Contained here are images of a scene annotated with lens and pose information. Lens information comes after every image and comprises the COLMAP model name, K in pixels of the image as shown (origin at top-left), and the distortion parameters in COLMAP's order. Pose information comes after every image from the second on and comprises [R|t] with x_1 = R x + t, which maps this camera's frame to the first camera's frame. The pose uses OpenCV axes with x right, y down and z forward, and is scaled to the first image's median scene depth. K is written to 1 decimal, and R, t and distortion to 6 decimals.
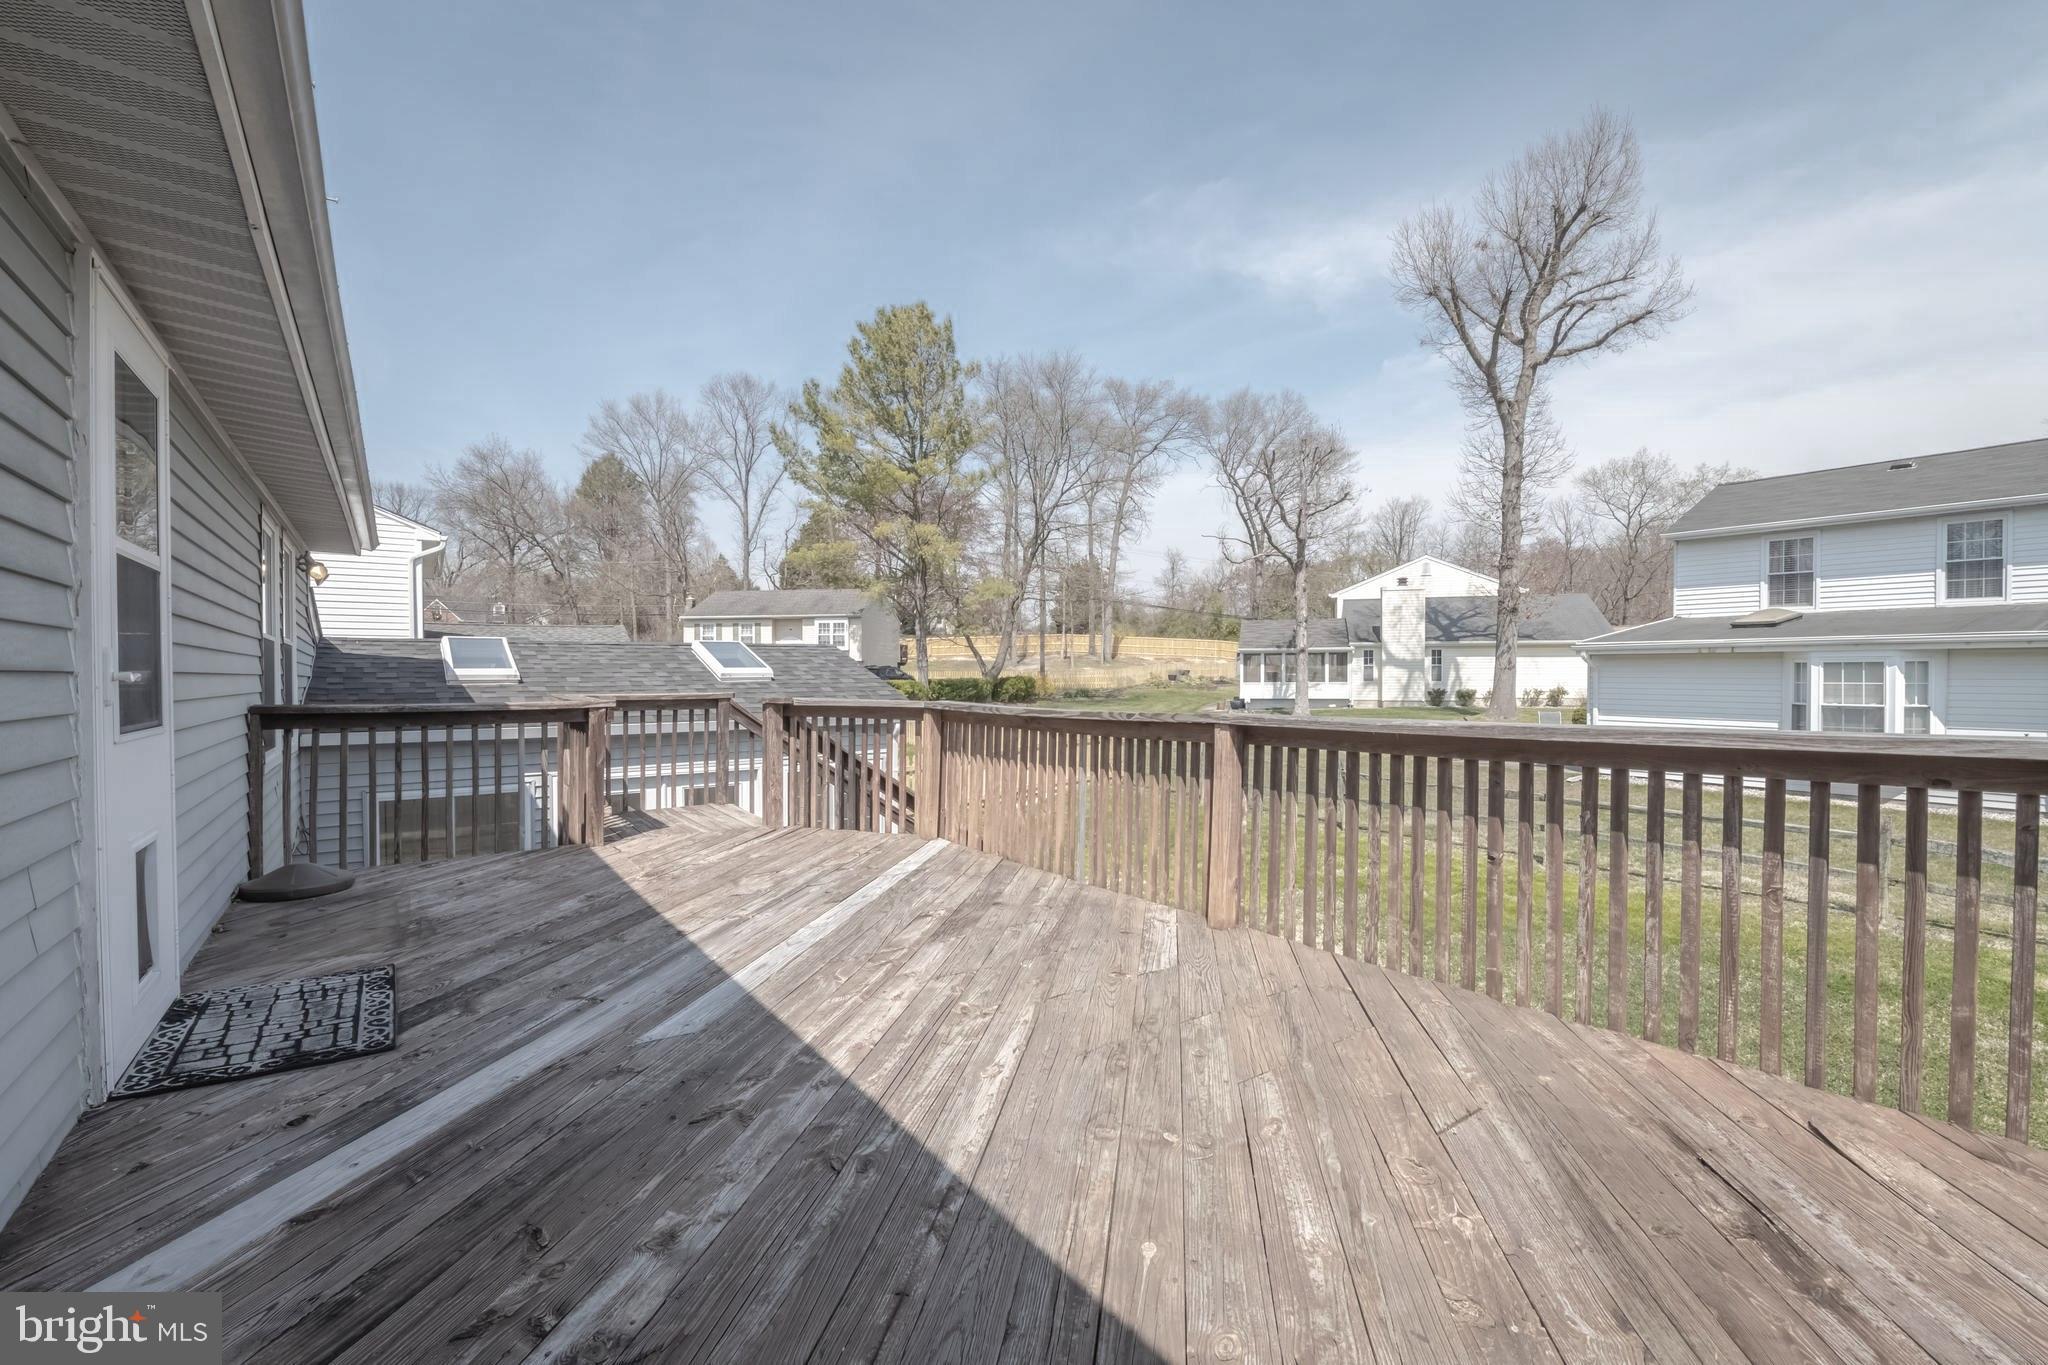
lens RADIAL K [[882.4, 0, 1016.9], [0, 882.4, 680.5], [0, 0, 1]] dist [-0.002157, -0.007449]
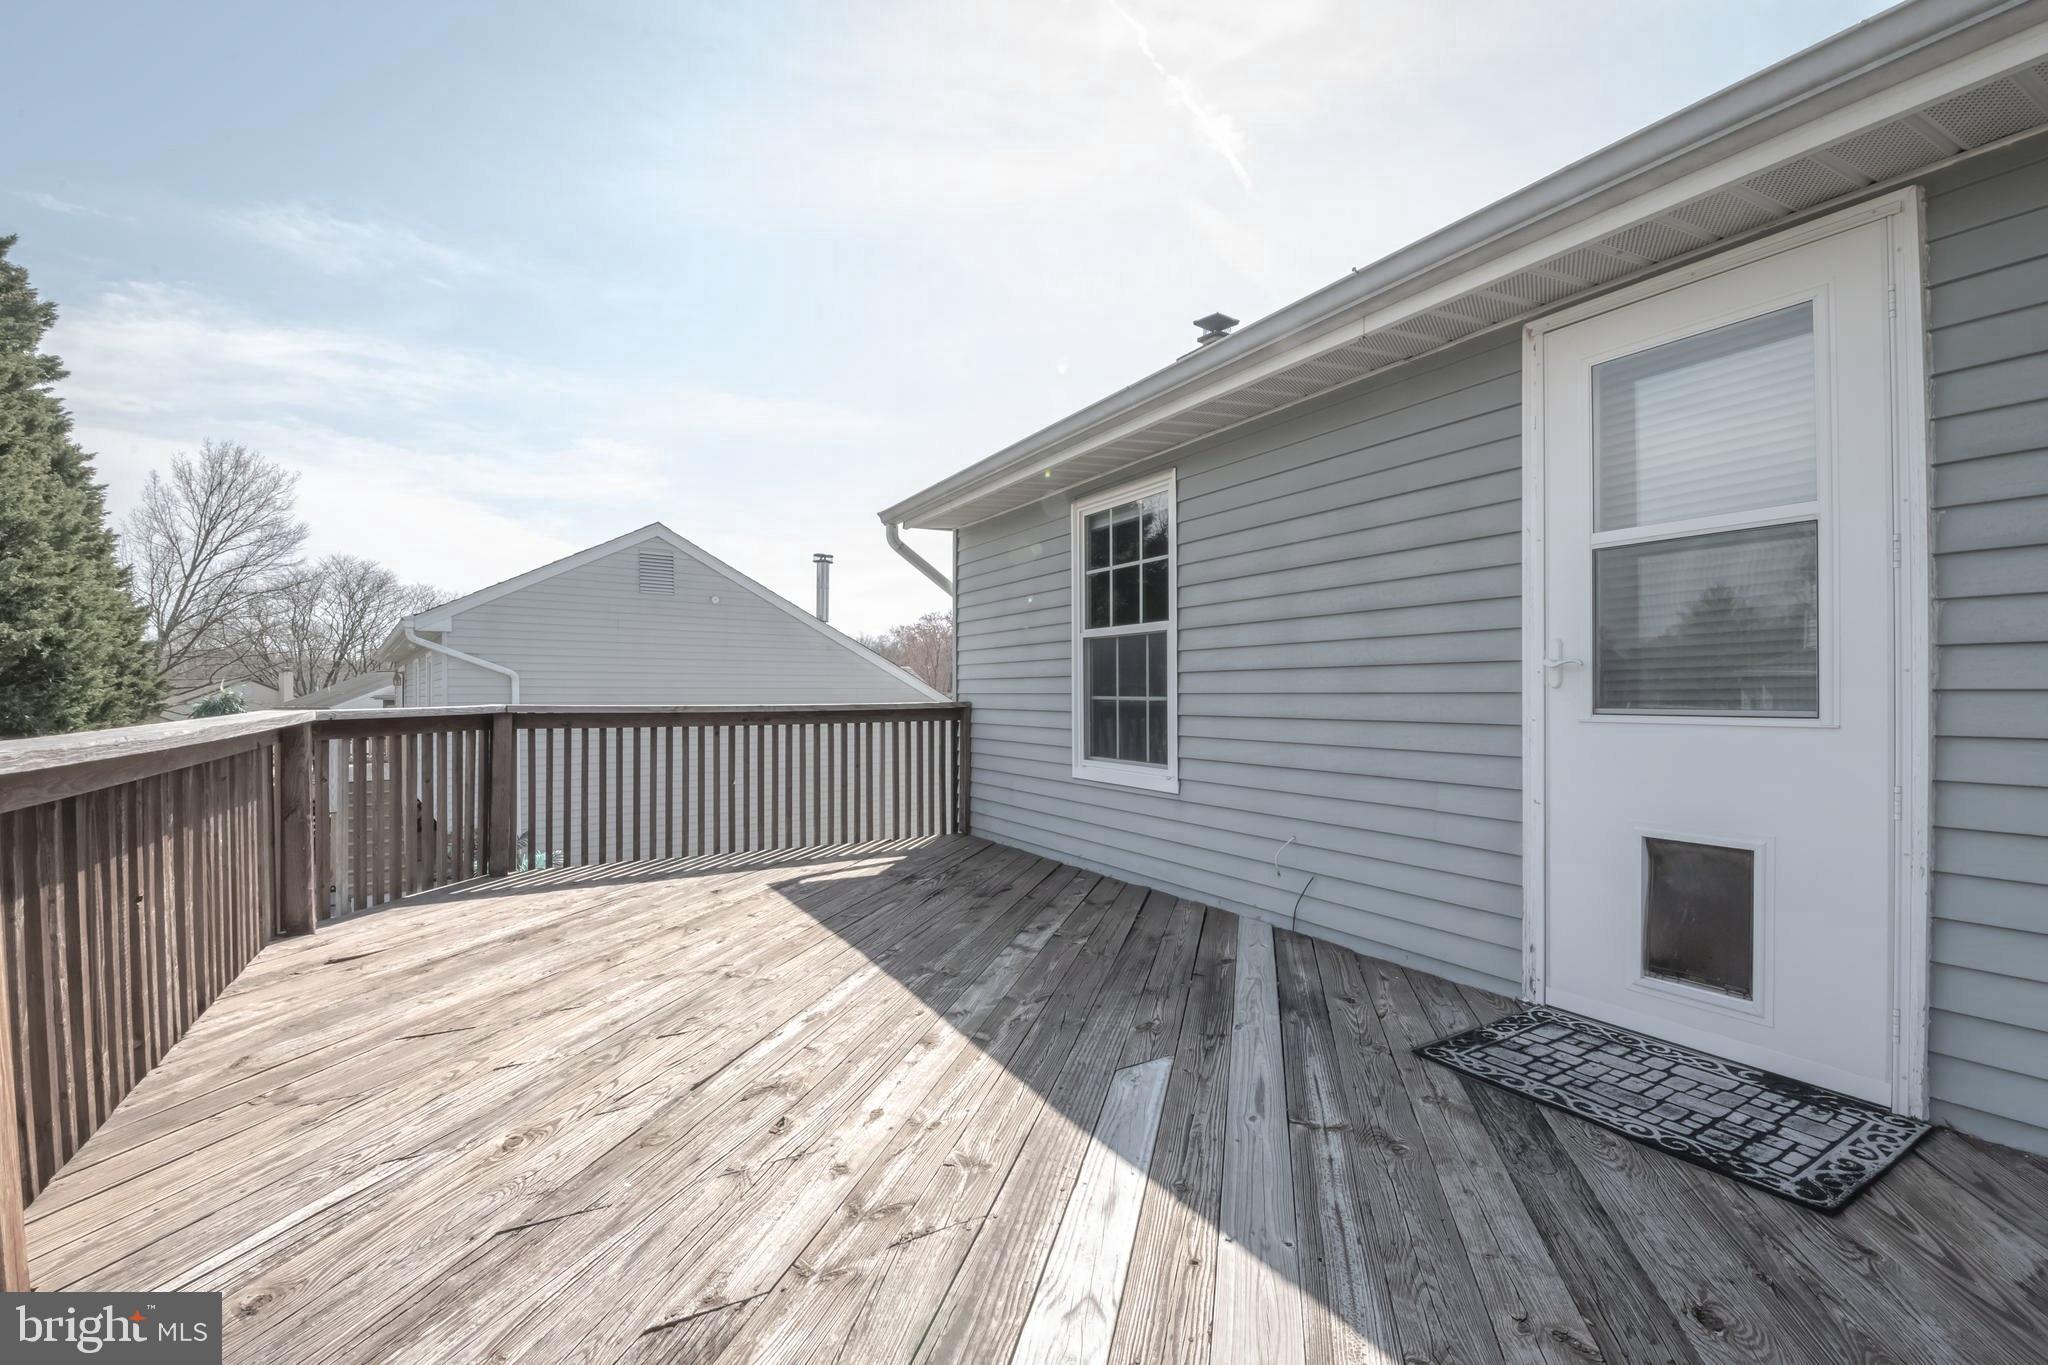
lens RADIAL K [[882.4, 0, 1016.9], [0, 882.4, 680.5], [0, 0, 1]] dist [-0.002157, -0.007449]
pose [[-0.996019, 0.008748, 0.088709, -0.109232], [0.008141, 0.999941, -0.007200, 0.005999], [-0.088767, -0.006449, -0.996032, 0.588741]]
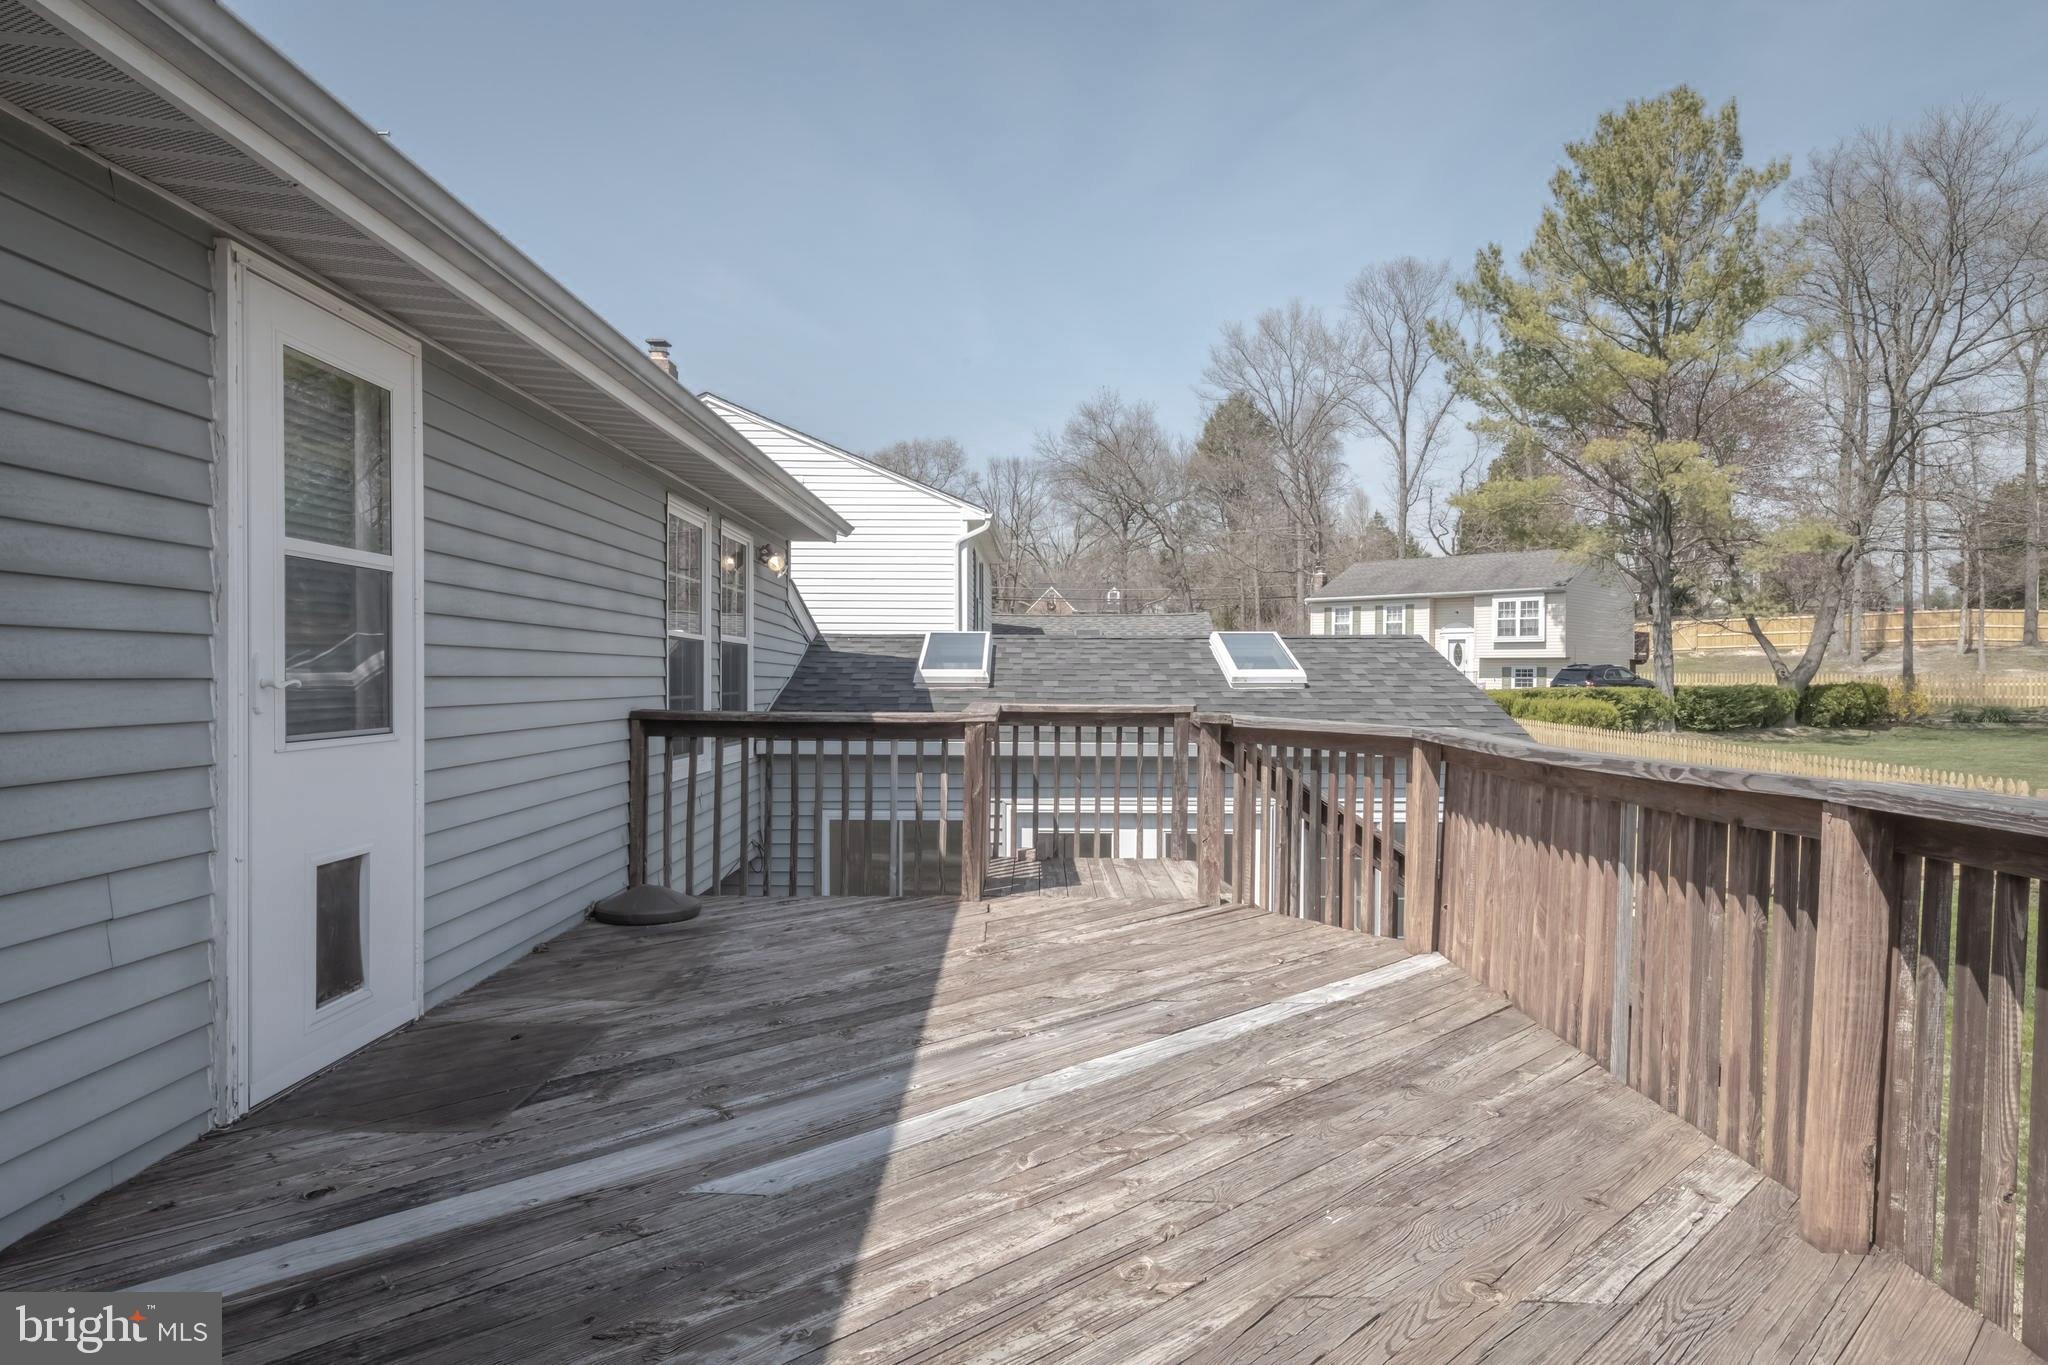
lens RADIAL K [[1208.1, 0, 1016.7], [0, 1208.1, 682.3], [0, 0, 1]] dist [0.030982, -0.028943]
pose [[0.812448, 0.010821, -0.582933, 0.112302], [-0.011600, 0.999930, 0.002395, -0.004687], [0.582918, 0.004817, 0.812517, 0.102520]]
